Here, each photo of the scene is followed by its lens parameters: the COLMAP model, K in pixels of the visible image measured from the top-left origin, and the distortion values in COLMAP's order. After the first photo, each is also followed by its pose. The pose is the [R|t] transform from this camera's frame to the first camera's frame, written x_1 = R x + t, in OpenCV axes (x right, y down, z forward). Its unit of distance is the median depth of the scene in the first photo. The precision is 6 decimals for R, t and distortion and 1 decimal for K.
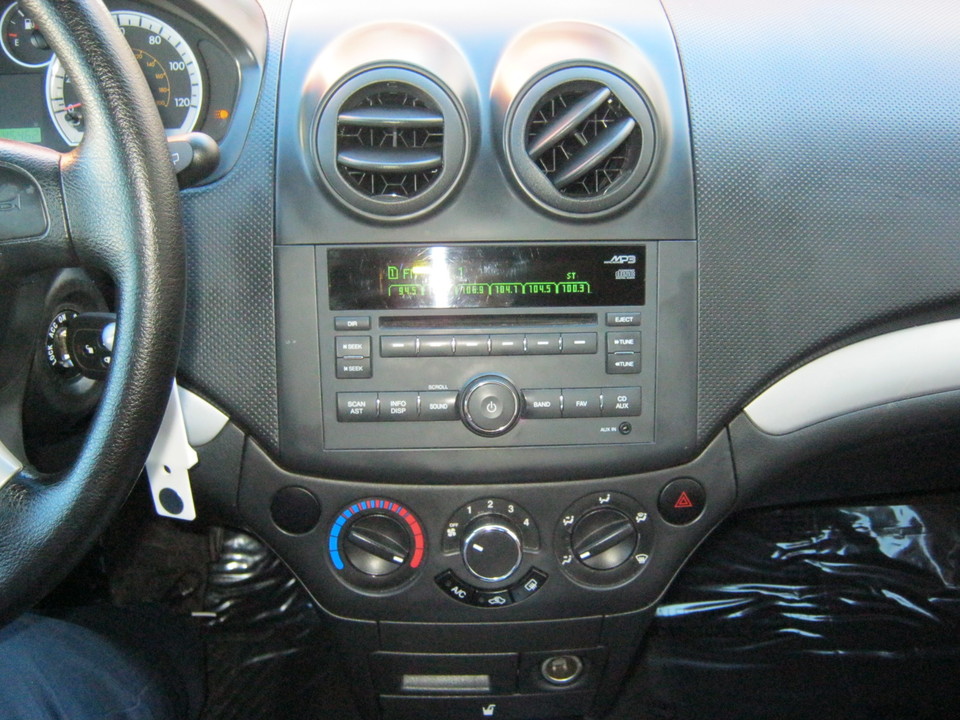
lens RADIAL K [[1070.0, 0, 492.7], [0, 1070.0, 358.9], [0, 0, 1]] dist [-0.077248, -0.015446]
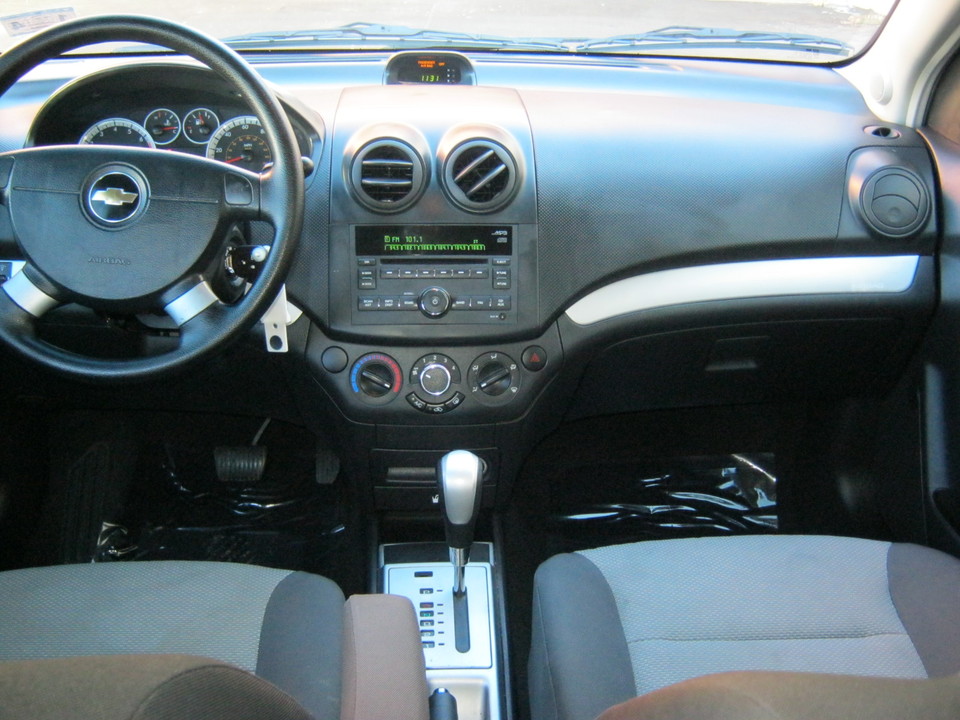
lens RADIAL K [[1070.0, 0, 492.7], [0, 1070.0, 358.9], [0, 0, 1]] dist [-0.077248, -0.015446]
pose [[0.999773, 0.002087, 0.021200, 0.063786], [0.001175, 0.988277, -0.152667, 0.451315], [-0.021270, 0.152658, 0.988050, -0.963666]]
